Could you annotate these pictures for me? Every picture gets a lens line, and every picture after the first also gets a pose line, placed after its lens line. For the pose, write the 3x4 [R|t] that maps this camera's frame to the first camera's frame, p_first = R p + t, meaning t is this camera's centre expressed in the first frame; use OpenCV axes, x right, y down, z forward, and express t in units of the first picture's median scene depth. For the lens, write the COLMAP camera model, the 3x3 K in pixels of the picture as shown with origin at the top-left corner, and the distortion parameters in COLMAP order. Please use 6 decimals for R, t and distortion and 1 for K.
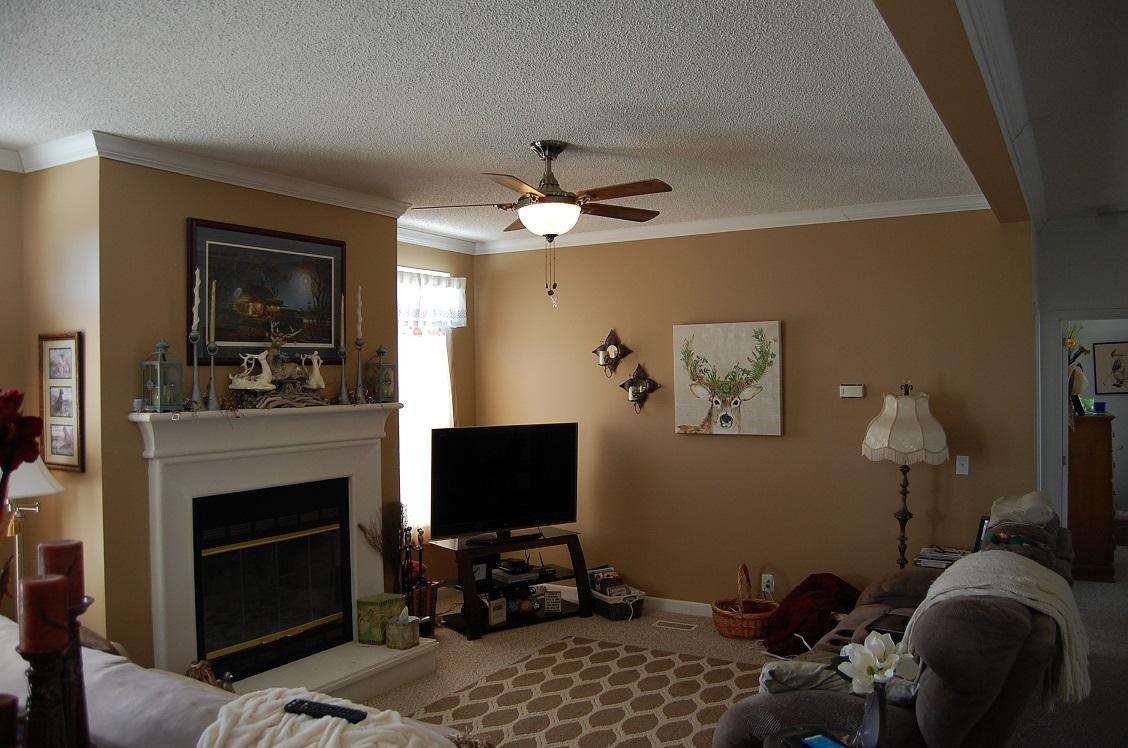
lens RADIAL K [[889.9, 0, 568.0], [0, 889.9, 374.1], [0, 0, 1]] dist [-0.089243, 0.039001]
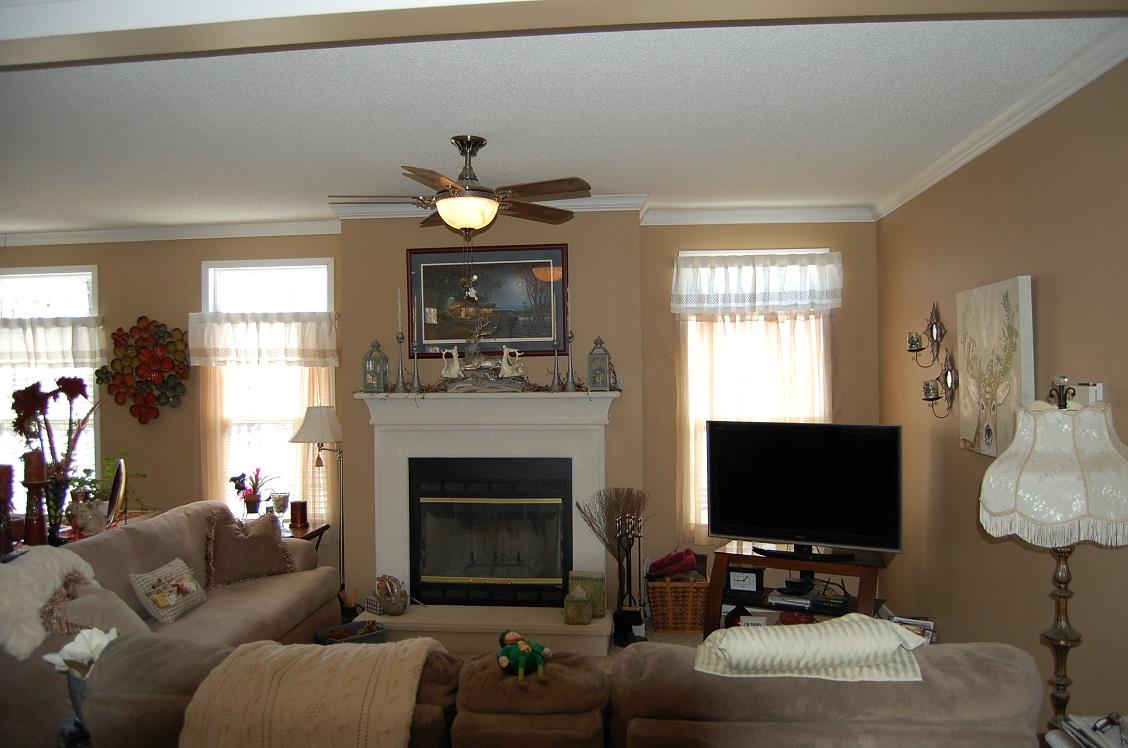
lens RADIAL K [[889.9, 0, 567.3], [0, 889.9, 371.2], [0, 0, 1]] dist [-0.089243, 0.039001]
pose [[0.411494, 0.008983, -0.911368, 0.820301], [0.005366, 0.999910, 0.012278, -0.005641], [0.911397, -0.009942, 0.411408, 0.594604]]
